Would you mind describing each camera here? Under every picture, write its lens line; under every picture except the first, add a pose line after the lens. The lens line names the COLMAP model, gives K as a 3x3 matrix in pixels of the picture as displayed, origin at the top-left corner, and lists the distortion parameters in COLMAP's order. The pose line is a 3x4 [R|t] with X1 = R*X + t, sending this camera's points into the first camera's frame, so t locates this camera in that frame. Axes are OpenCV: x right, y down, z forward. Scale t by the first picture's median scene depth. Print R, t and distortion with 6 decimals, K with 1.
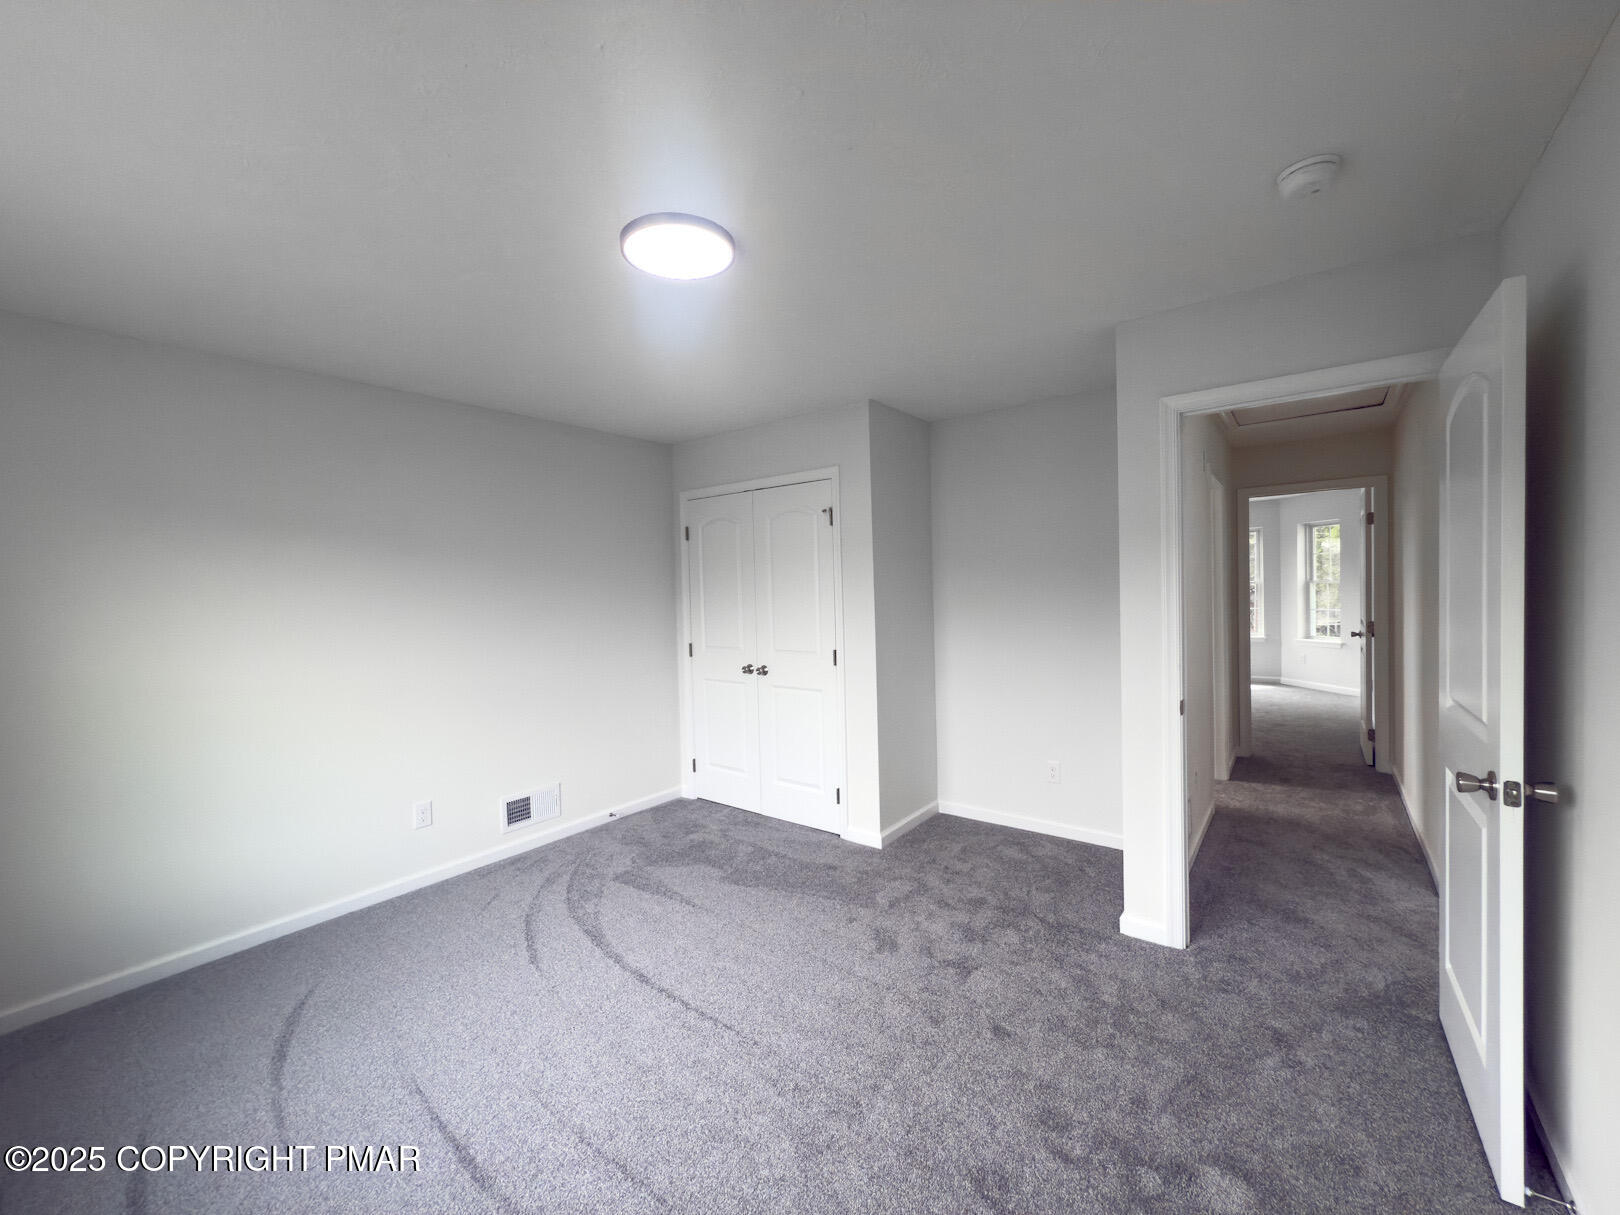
lens RADIAL K [[654.1, 0, 810.0], [0, 654.1, 607.5], [0, 0, 1]] dist [0.002459, -0.000329]
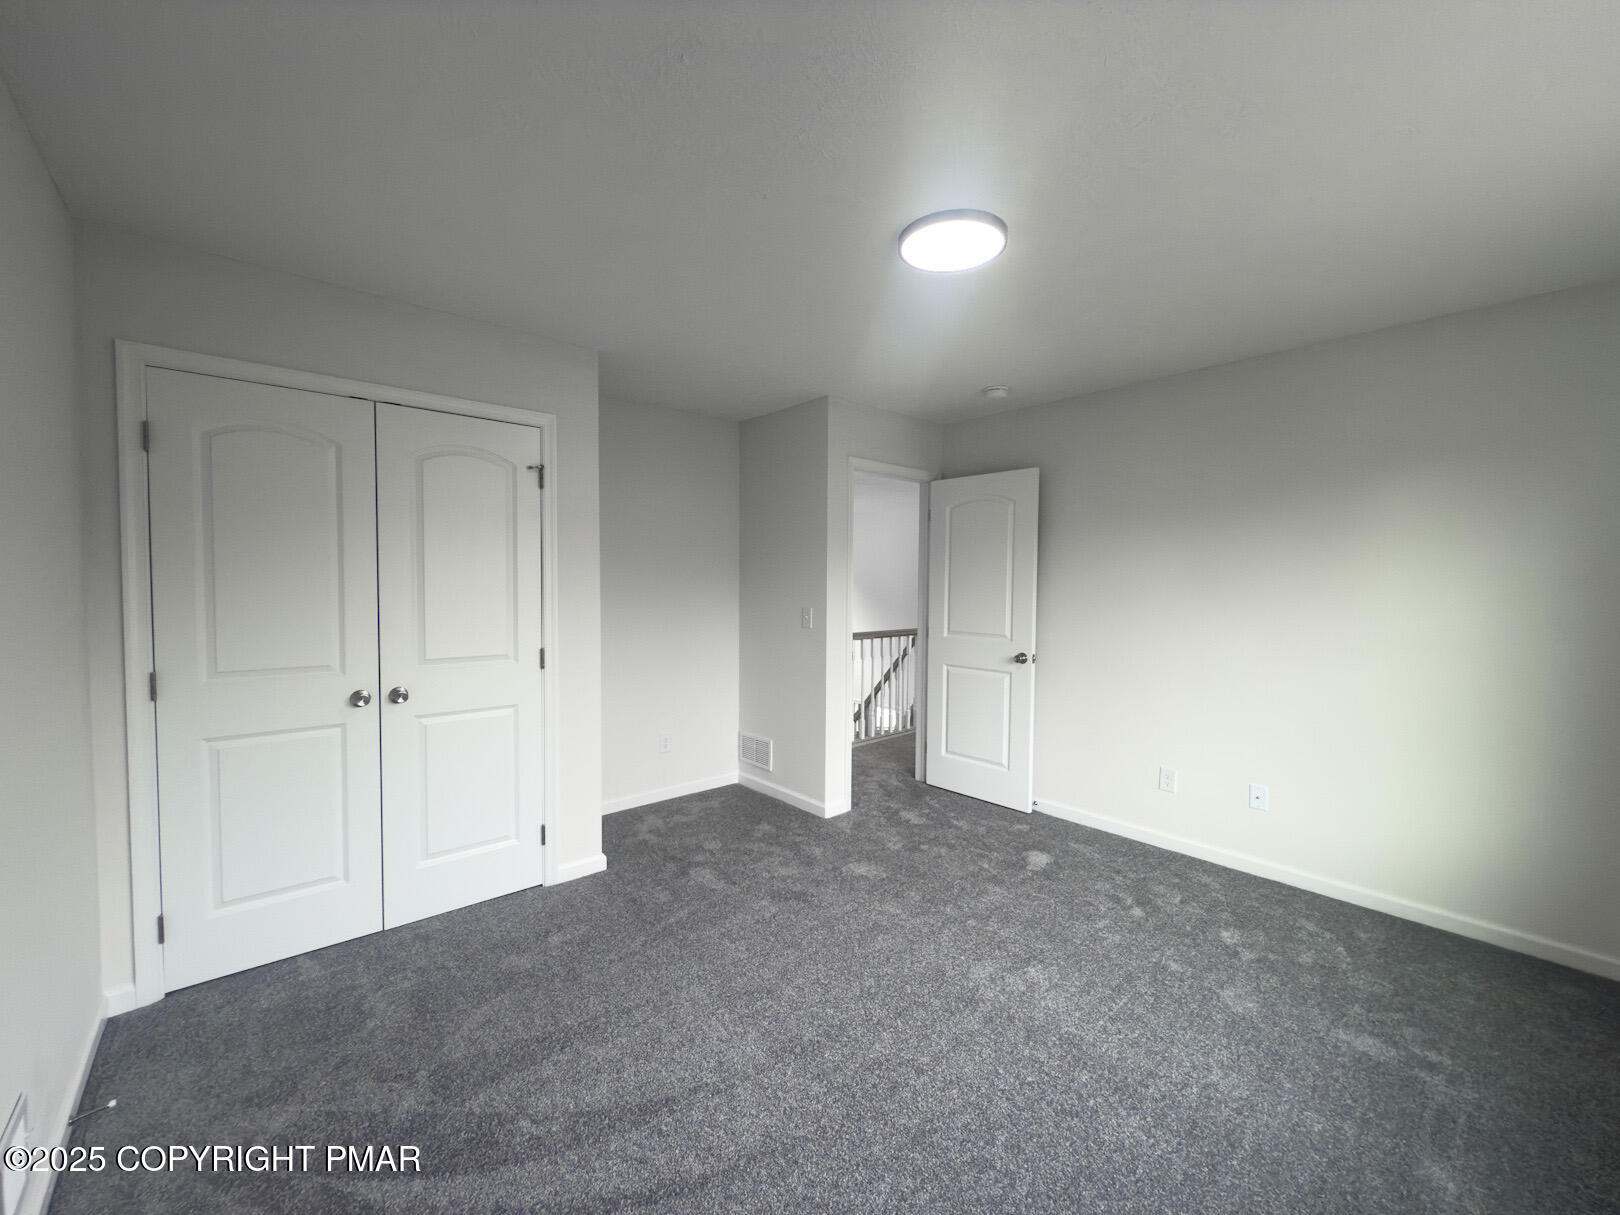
lens RADIAL K [[654.1, 0, 810.0], [0, 654.1, 607.5], [0, 0, 1]] dist [0.002459, -0.000329]
pose [[0.184292, -0.012389, 0.982793, -0.582180], [0.013065, 0.999863, 0.010154, 0.010576], [-0.982785, 0.010968, 0.184428, 0.470407]]
